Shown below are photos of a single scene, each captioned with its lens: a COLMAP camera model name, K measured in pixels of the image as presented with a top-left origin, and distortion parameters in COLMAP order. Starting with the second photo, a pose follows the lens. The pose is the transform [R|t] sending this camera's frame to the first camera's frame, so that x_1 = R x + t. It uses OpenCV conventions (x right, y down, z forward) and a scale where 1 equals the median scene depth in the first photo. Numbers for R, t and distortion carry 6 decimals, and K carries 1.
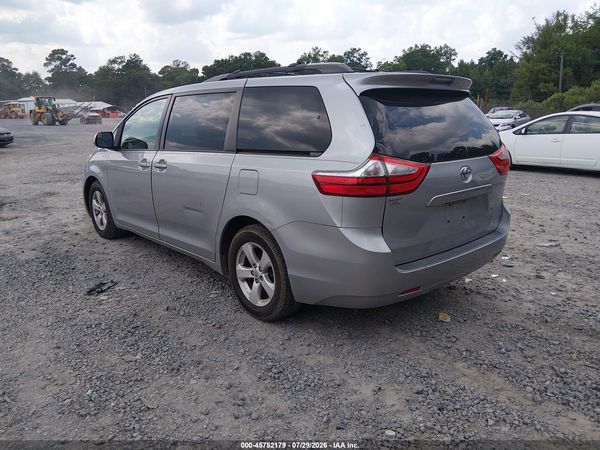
lens RADIAL K [[449.7, 0, 300.0], [0, 449.7, 225.0], [0, 0, 1]] dist [0.078573, -0.130604]
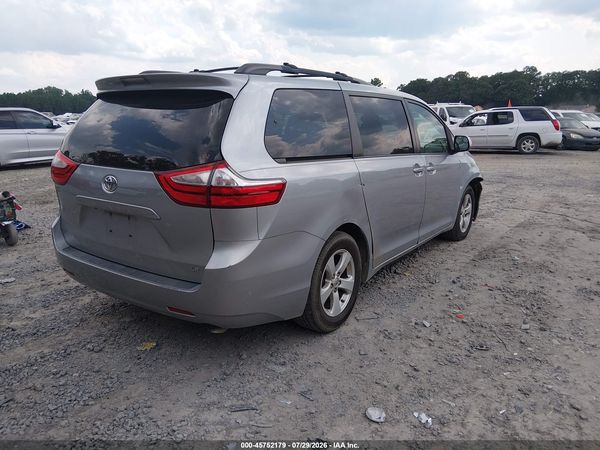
lens RADIAL K [[449.7, 0, 300.0], [0, 449.7, 225.0], [0, 0, 1]] dist [0.078573, -0.130604]
pose [[0.224299, 0.229886, -0.947017, 1.205368], [-0.238844, 0.955107, 0.175281, -0.255979], [0.944798, 0.186874, 0.269137, 1.028639]]
